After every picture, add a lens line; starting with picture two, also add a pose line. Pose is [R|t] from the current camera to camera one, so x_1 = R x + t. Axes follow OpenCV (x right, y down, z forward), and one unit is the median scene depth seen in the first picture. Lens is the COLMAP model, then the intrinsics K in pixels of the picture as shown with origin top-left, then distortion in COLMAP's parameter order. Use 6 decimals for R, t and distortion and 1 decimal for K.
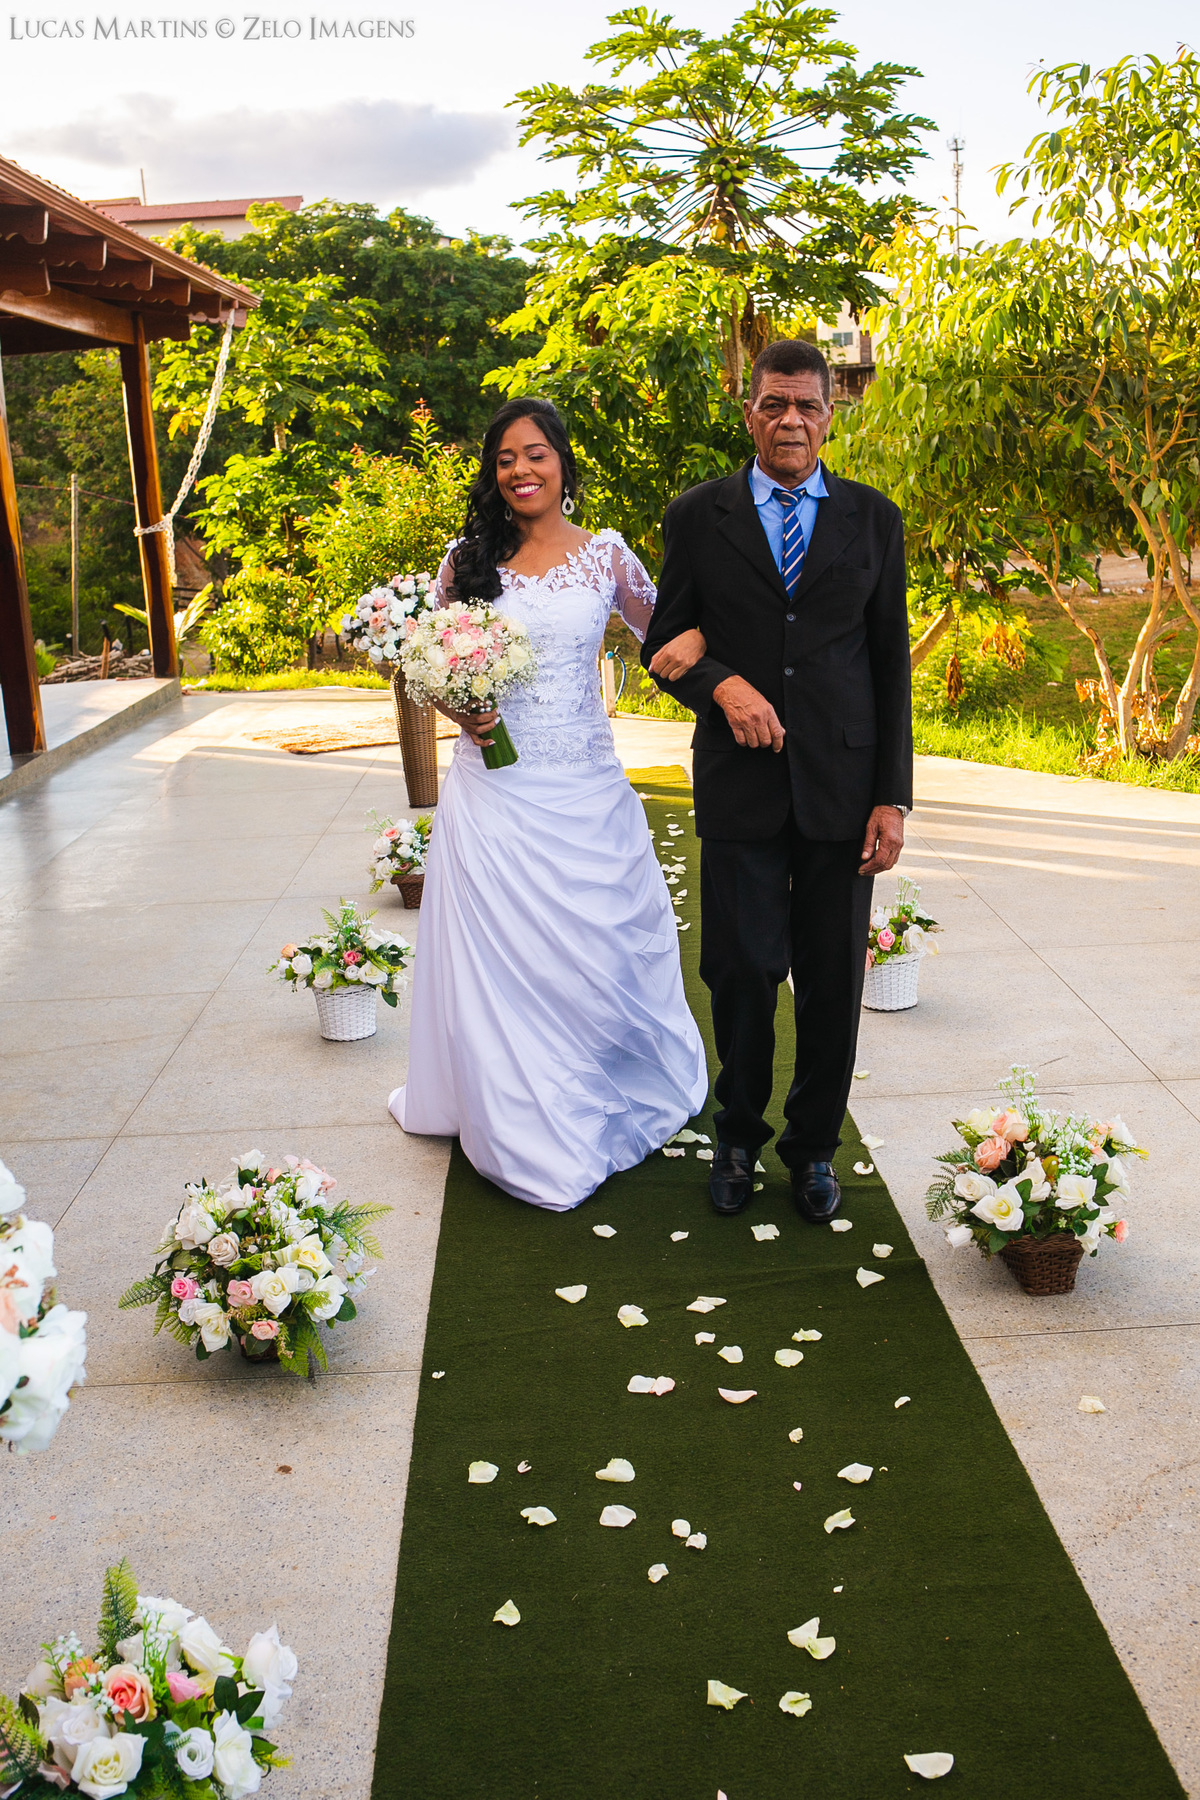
lens RADIAL K [[1802.2, 0, 512.2], [0, 1802.2, 852.4], [0, 0, 1]] dist [-0.056483, 0.053277]
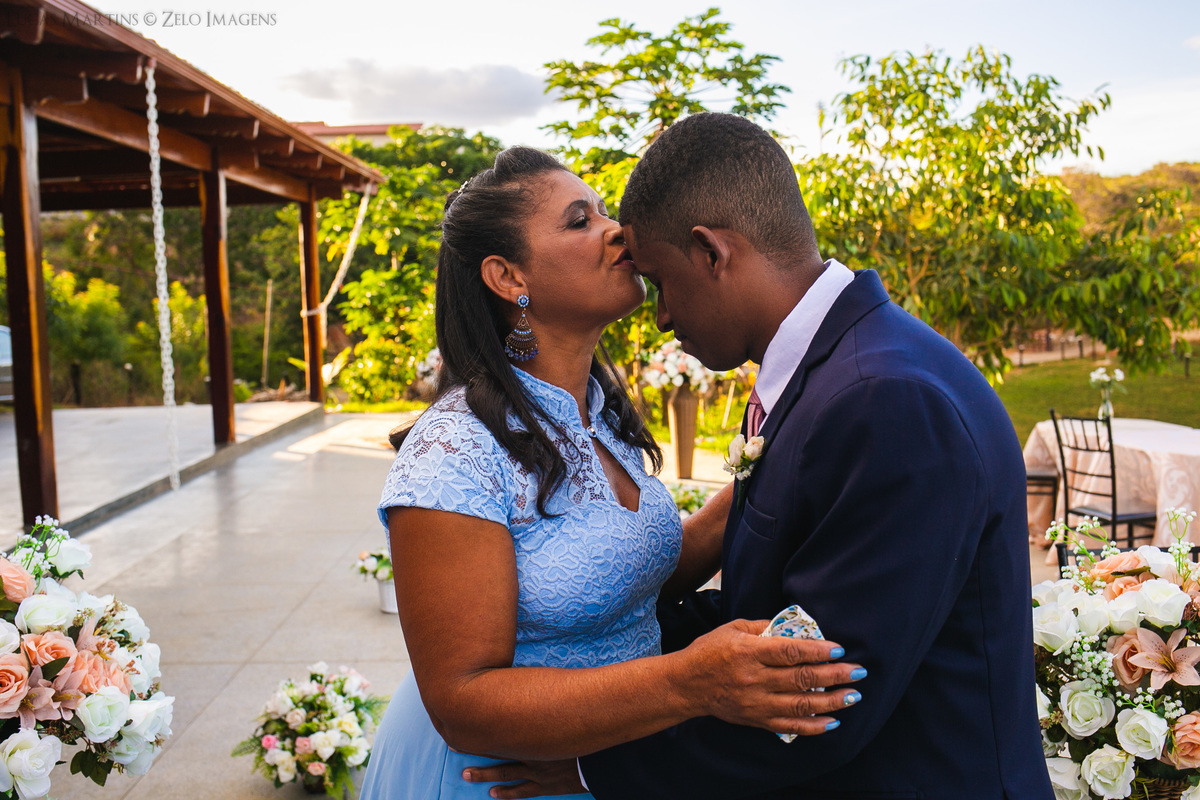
lens RADIAL K [[1201.4, 0, 600.0], [0, 1201.4, 400.0], [0, 0, 1]] dist [-0.056483, 0.053277]
pose [[0.999499, 0.031369, 0.004119, 0.061595], [-0.030468, 0.989410, -0.141915, 0.047469], [-0.008527, 0.141718, 0.989870, -0.072534]]
